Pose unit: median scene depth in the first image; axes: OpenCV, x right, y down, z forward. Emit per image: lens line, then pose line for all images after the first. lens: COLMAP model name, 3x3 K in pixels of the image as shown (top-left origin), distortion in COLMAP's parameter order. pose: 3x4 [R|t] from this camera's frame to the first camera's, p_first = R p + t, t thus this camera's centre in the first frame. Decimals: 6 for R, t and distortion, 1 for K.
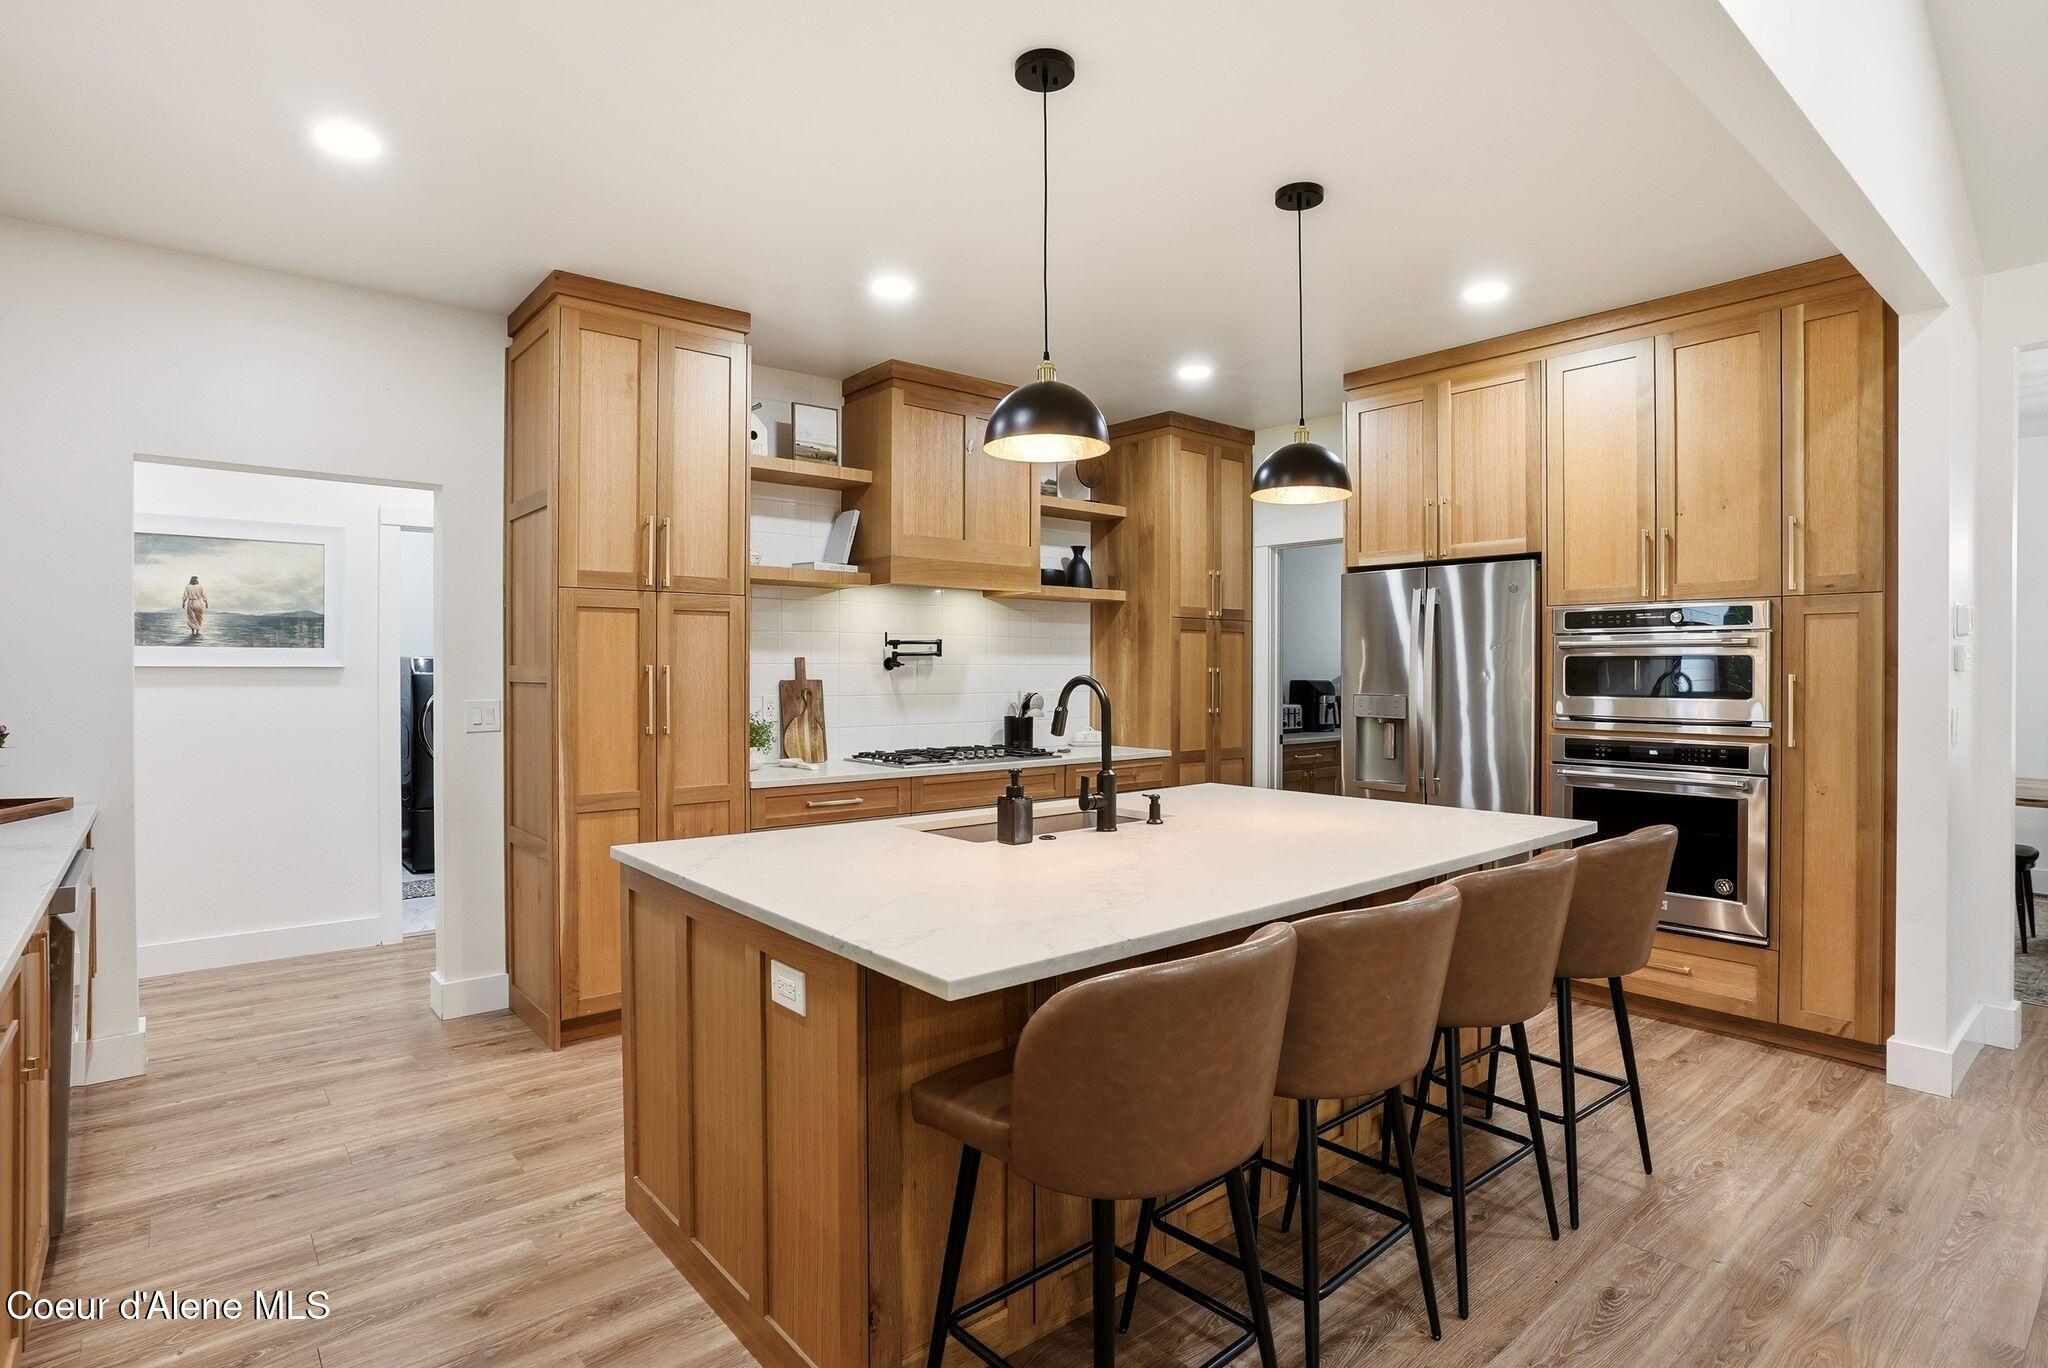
lens RADIAL K [[1036.7, 0, 1024.6], [0, 1036.7, 685.3], [0, 0, 1]] dist [-0.002637, 0.001036]
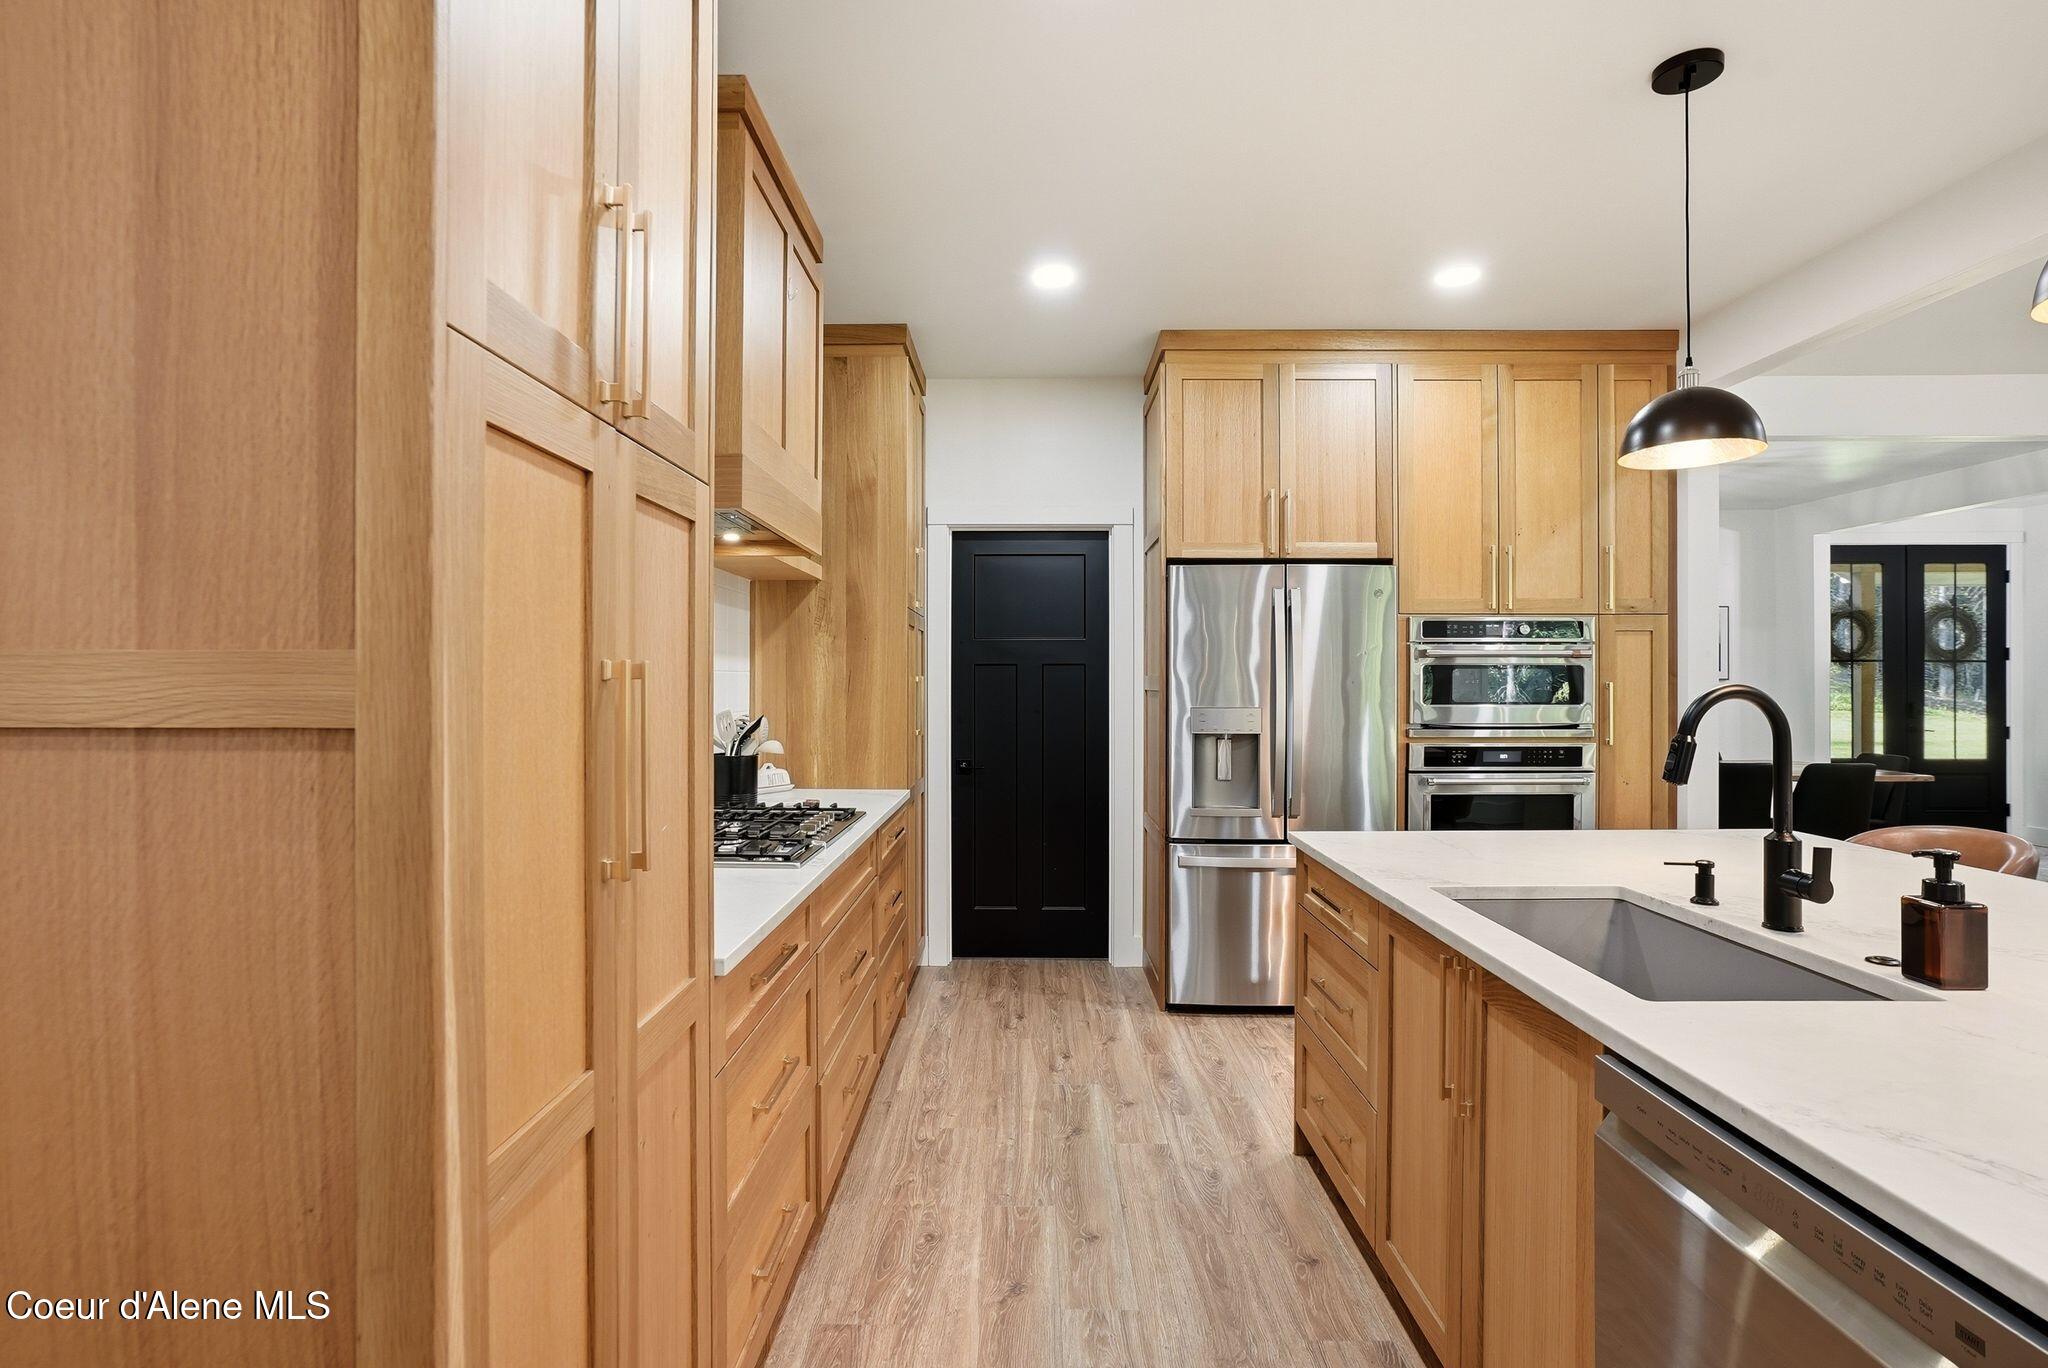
lens RADIAL K [[1036.7, 0, 1024.6], [0, 1036.7, 685.3], [0, 0, 1]] dist [-0.002637, 0.001036]
pose [[0.652767, -0.001379, 0.757557, -0.511113], [0.012198, 0.999888, -0.008691, -0.004556], [-0.757460, 0.014914, 0.652711, 0.673337]]
